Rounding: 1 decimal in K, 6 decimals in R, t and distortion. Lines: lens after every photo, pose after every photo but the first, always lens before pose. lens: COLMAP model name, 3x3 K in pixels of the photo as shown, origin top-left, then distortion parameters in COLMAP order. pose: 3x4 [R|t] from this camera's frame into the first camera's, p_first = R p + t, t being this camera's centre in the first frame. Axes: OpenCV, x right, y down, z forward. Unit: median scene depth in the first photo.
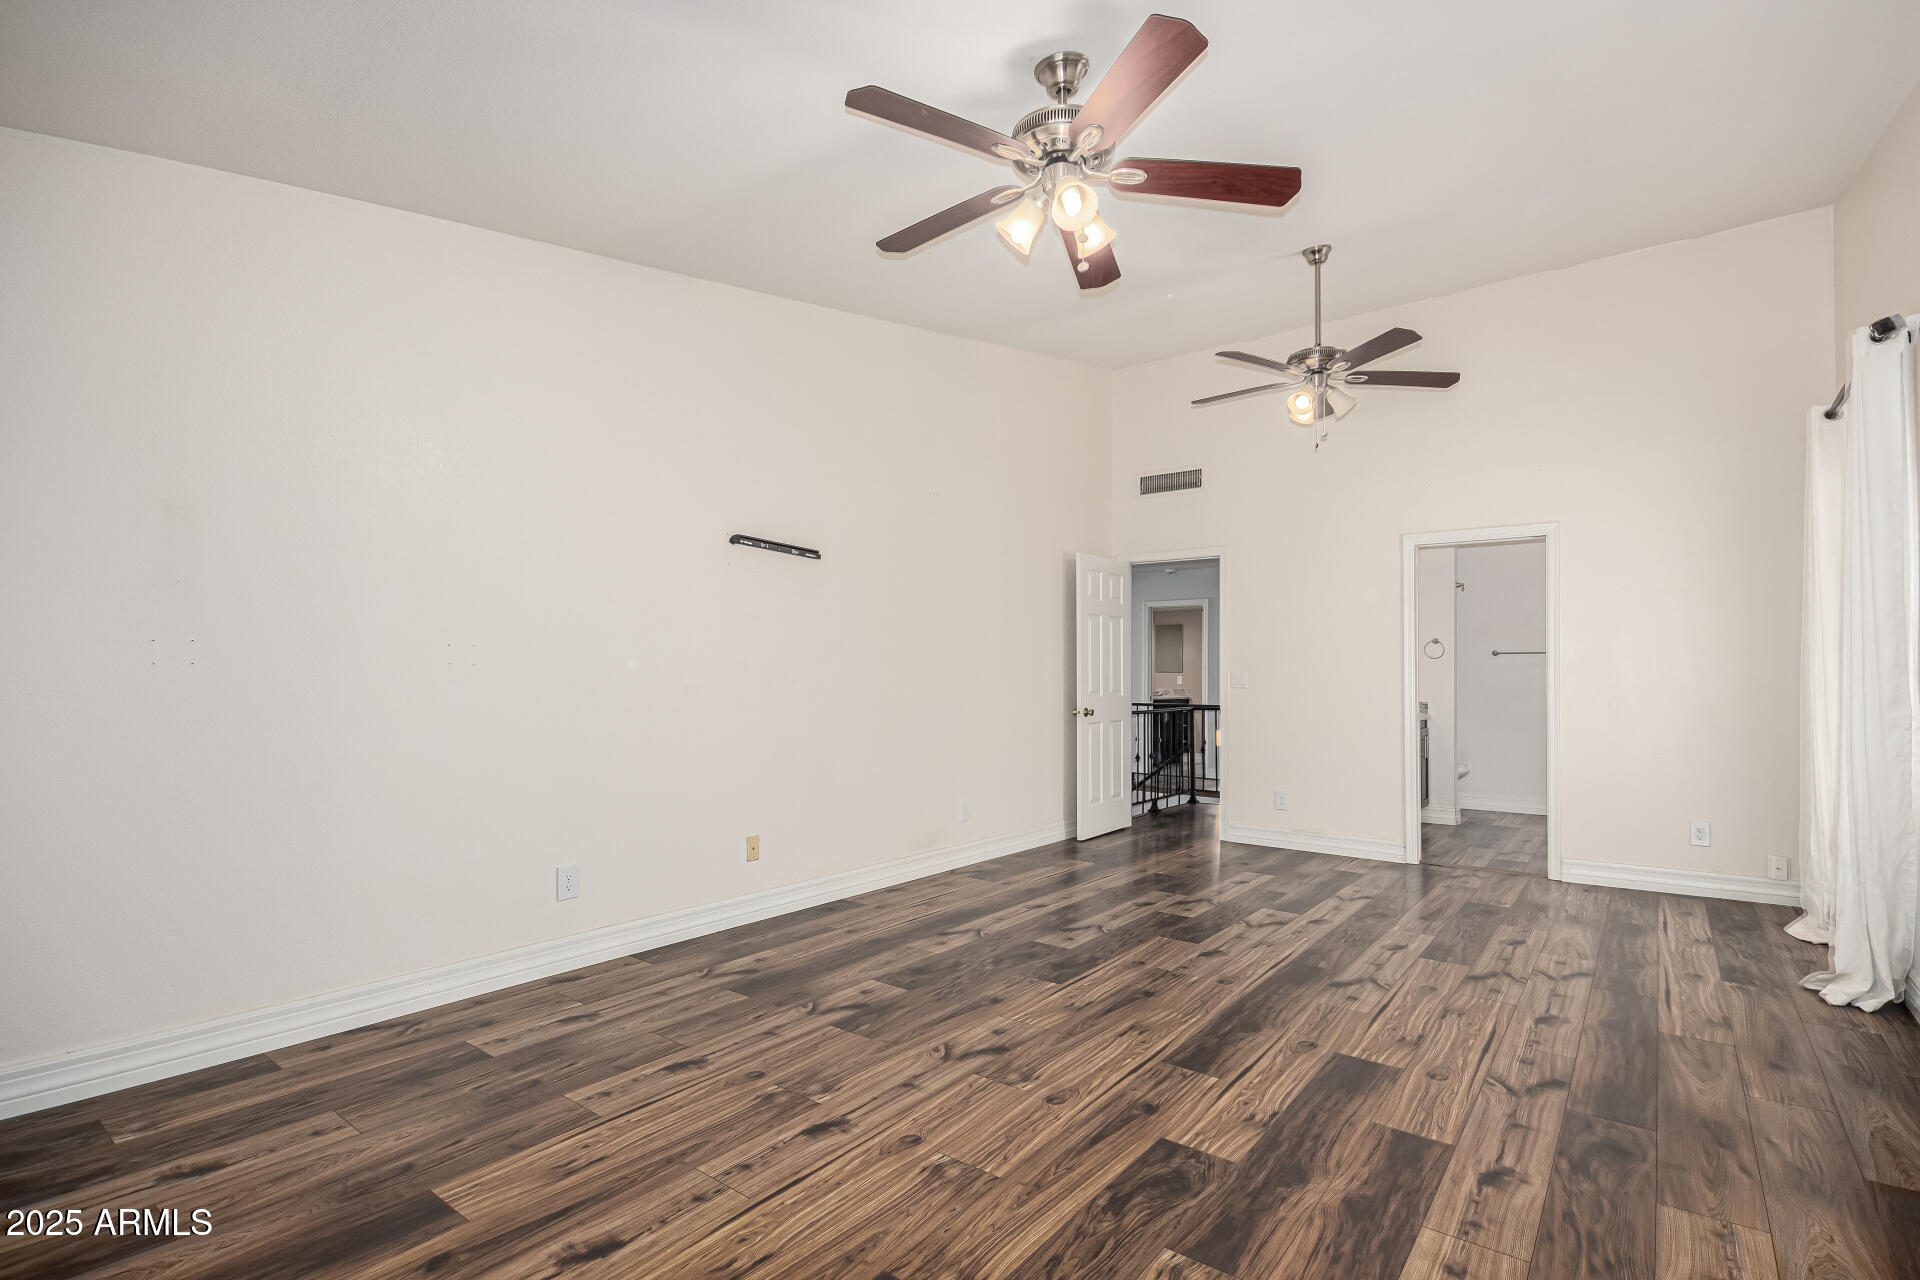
lens RADIAL K [[891.3, 0, 976.6], [0, 891.3, 649.5], [0, 0, 1]] dist [0.000468, -0.001199]
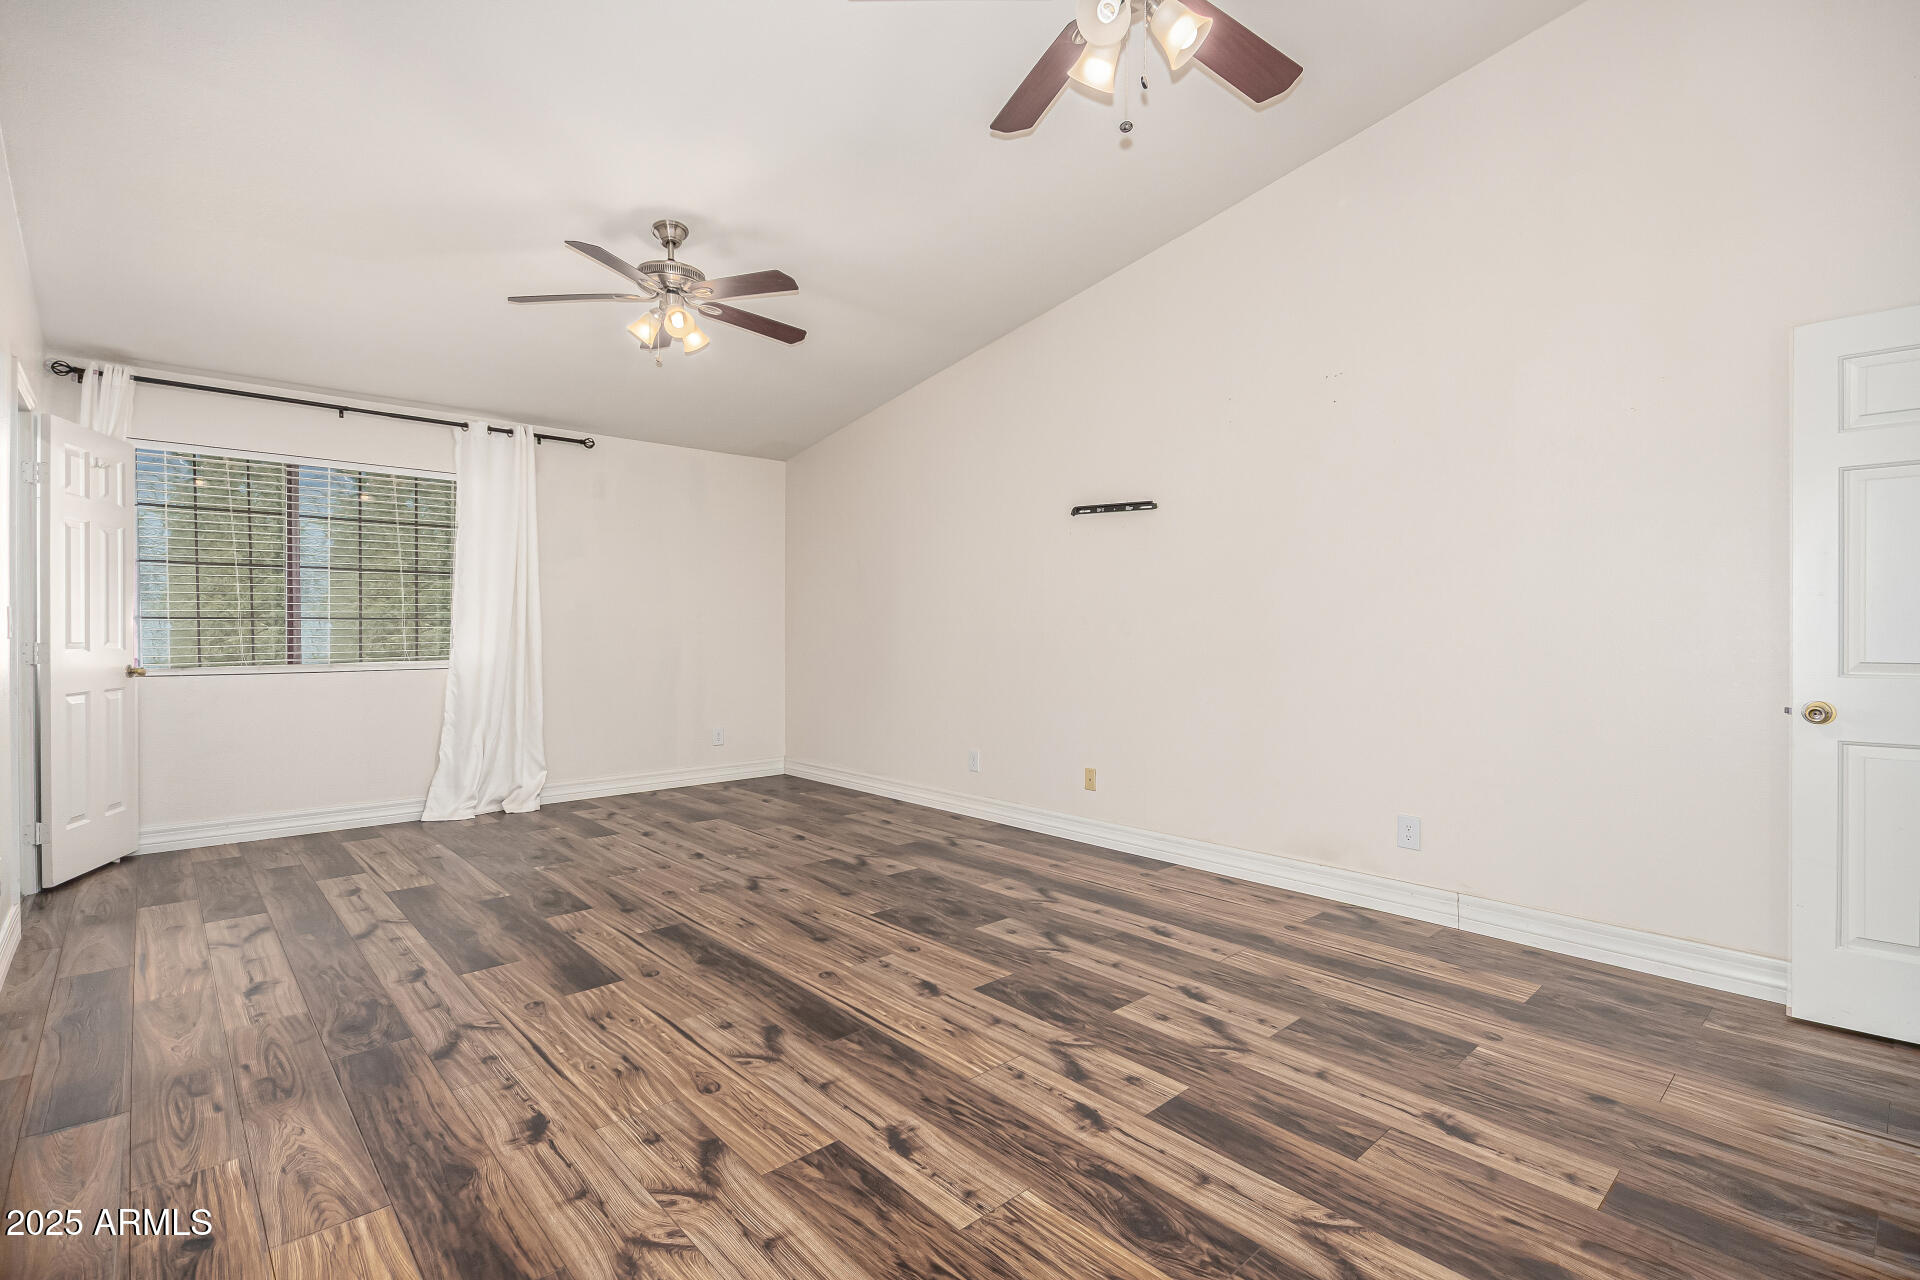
lens RADIAL K [[897.7, 0, 961.8], [0, 897.7, 632.3], [0, 0, 1]] dist [0.000800, 0.000285]
pose [[-0.182303, -0.003425, -0.983236, 1.072126], [0.027385, 0.999588, -0.008559, 0.047939], [0.982861, -0.028486, -0.182135, 1.245190]]
